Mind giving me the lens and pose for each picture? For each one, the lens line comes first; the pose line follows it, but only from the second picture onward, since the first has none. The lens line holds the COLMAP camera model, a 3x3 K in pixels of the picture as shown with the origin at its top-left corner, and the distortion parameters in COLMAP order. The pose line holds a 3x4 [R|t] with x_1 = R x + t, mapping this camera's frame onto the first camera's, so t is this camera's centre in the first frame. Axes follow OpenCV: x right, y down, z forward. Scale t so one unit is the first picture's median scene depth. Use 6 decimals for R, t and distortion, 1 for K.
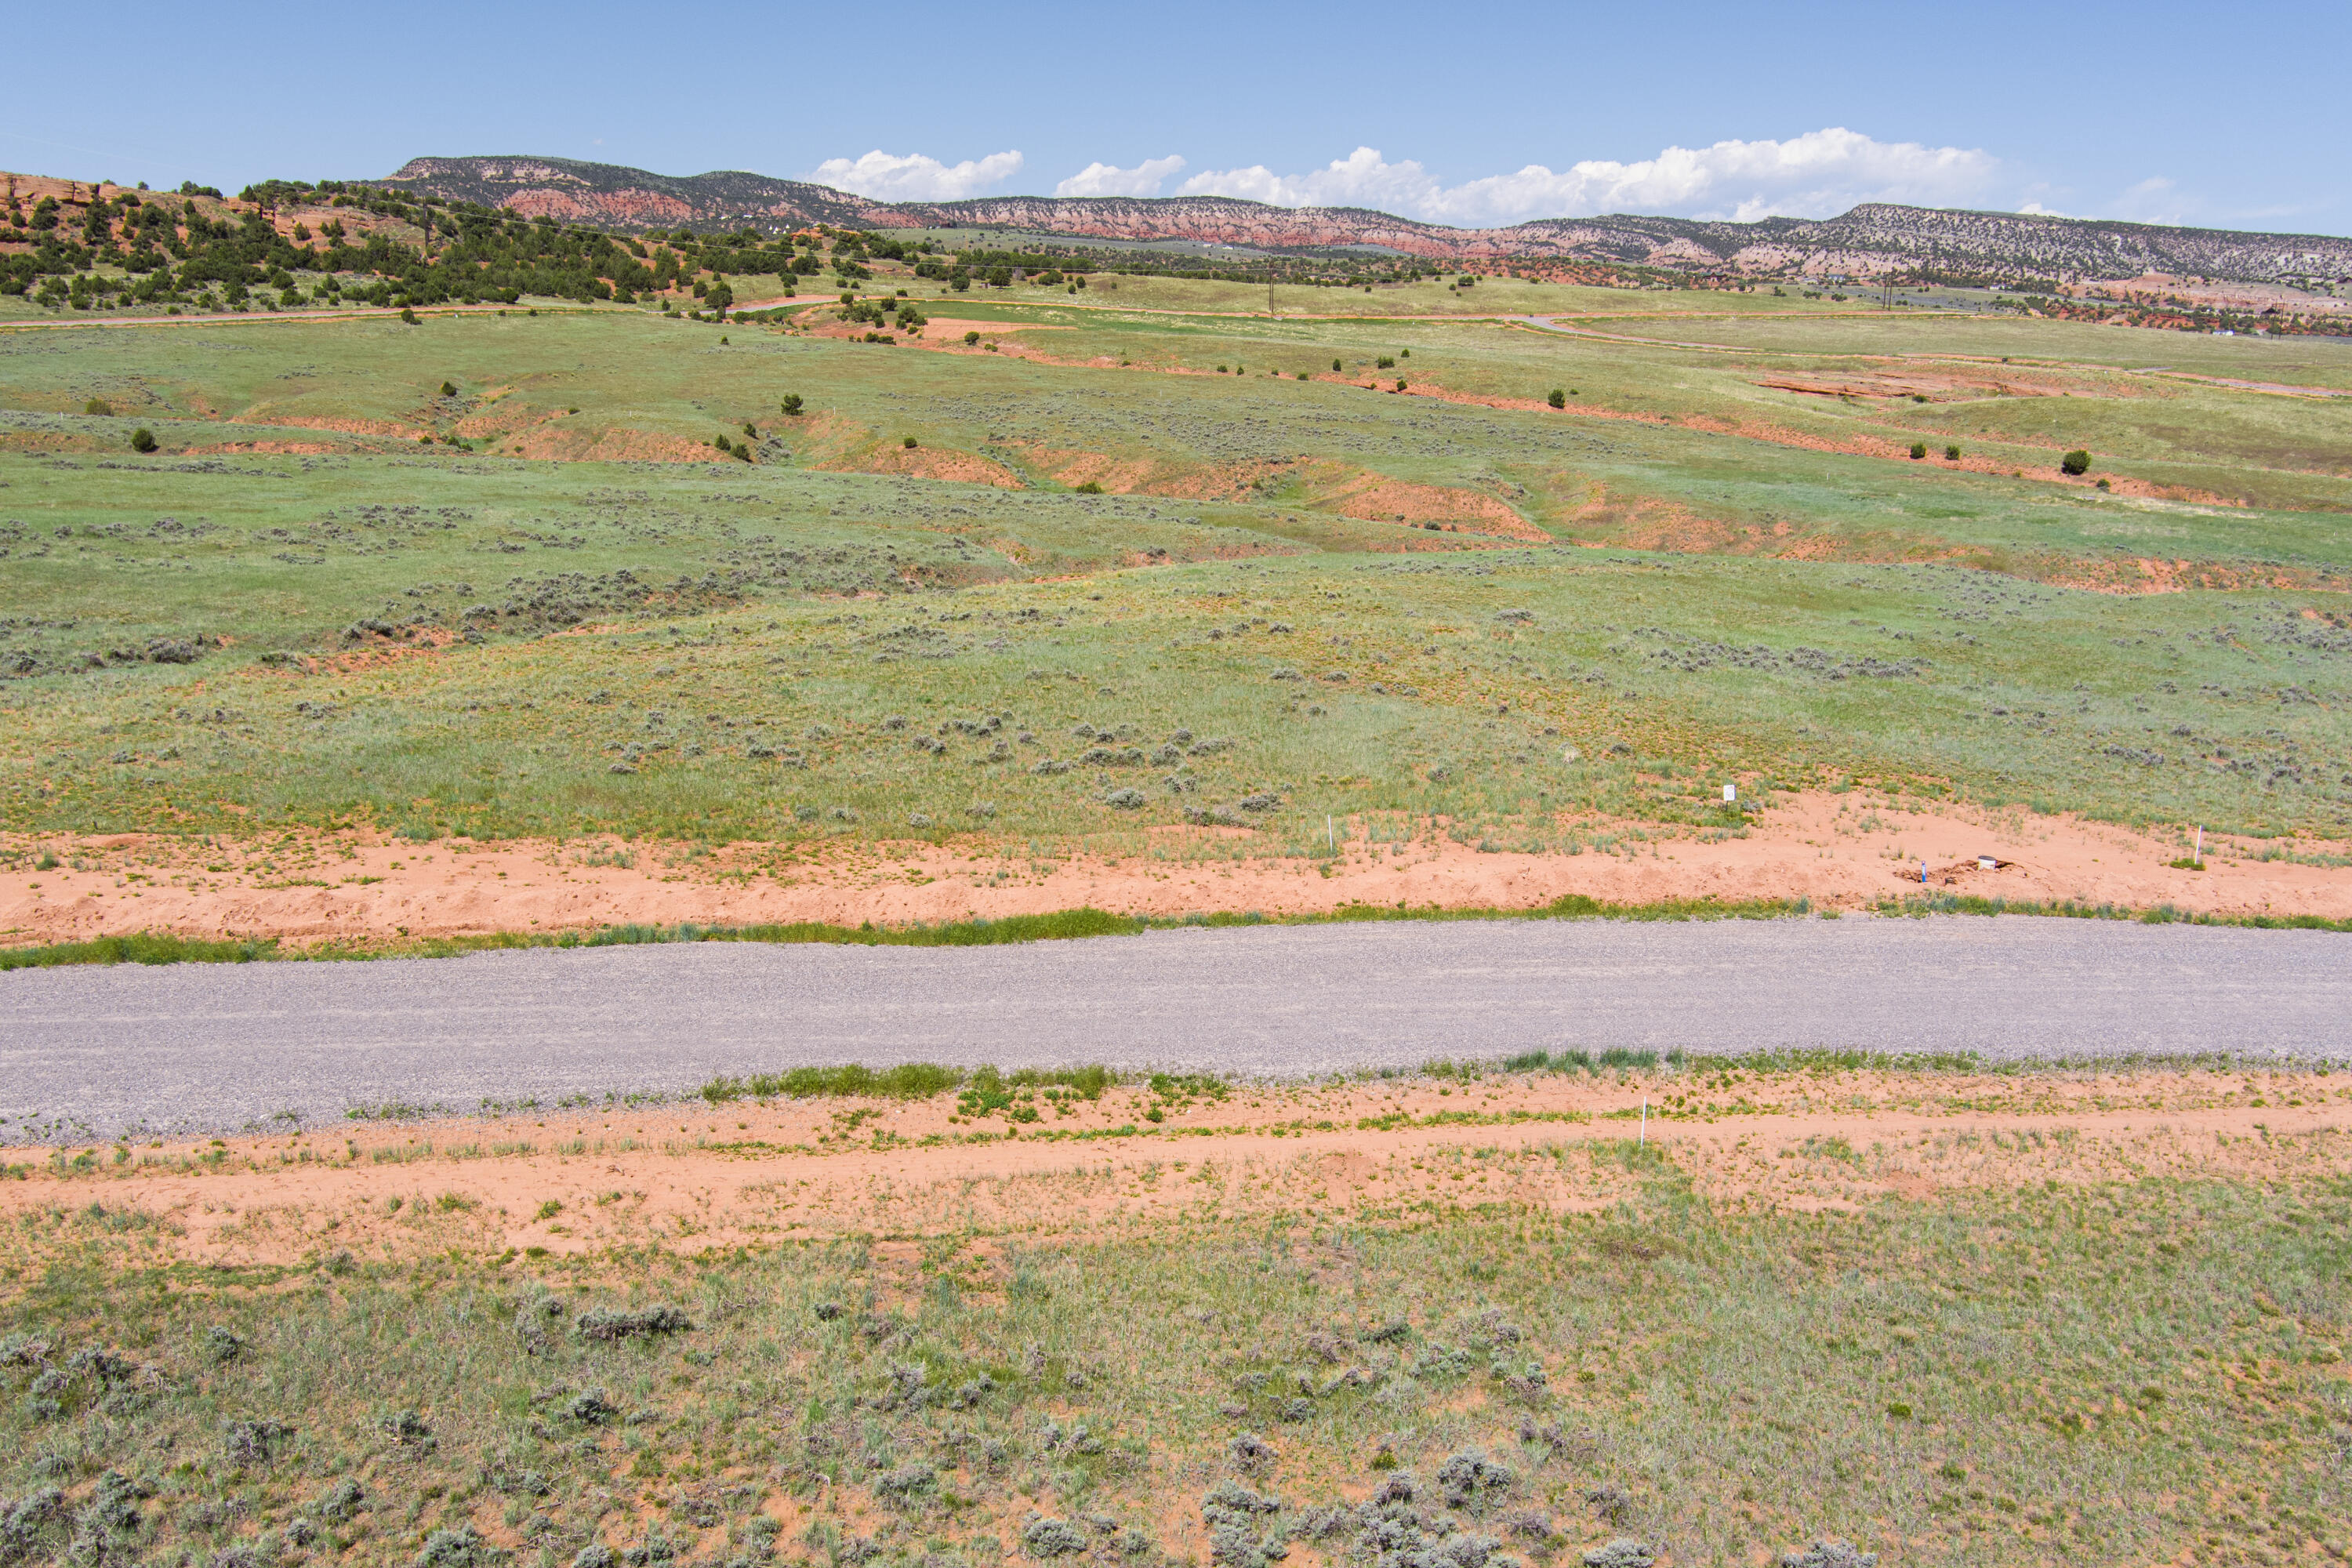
lens RADIAL K [[1915.2, 0, 1180.1], [0, 1915.2, 785.4], [0, 0, 1]] dist [-0.082034, 0.042669]
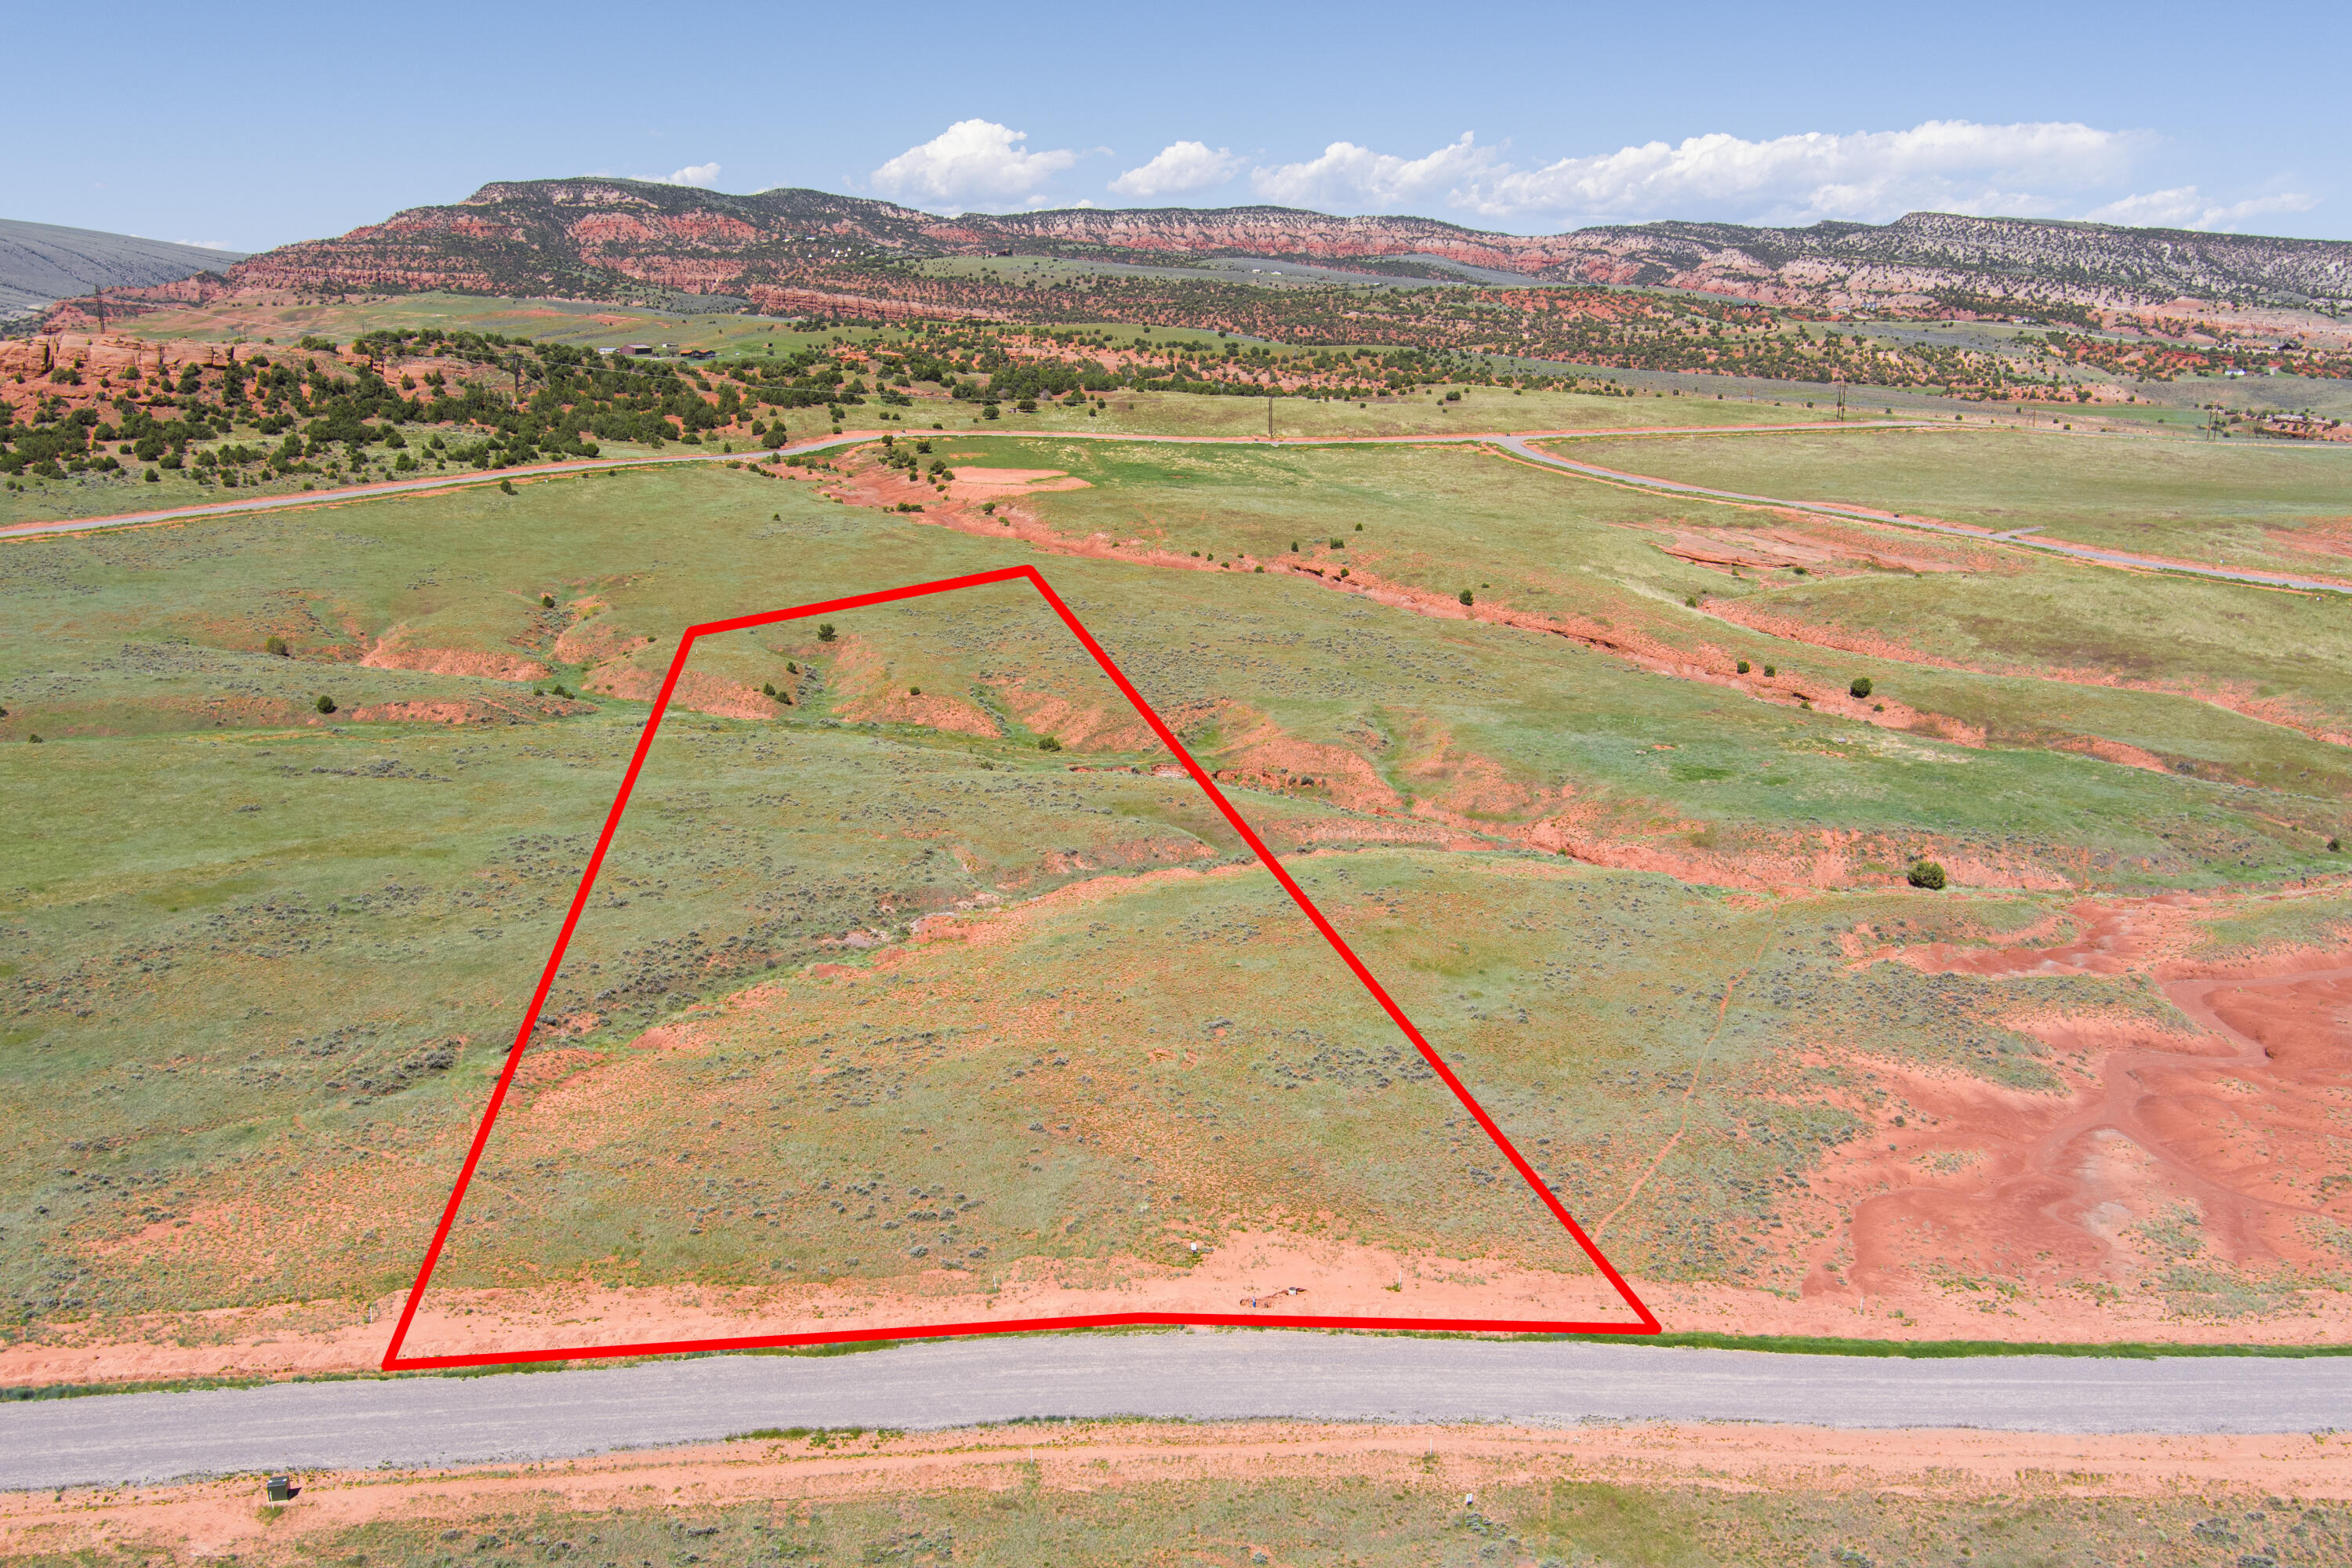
lens RADIAL K [[1915.2, 0, 1179.9], [0, 1915.2, 786.4], [0, 0, 1]] dist [-0.082034, 0.042669]
pose [[0.999421, -0.001453, -0.034007, 0.035066], [0.001634, 0.999985, 0.005299, -0.054270], [0.033999, -0.005352, 0.999408, -0.120195]]
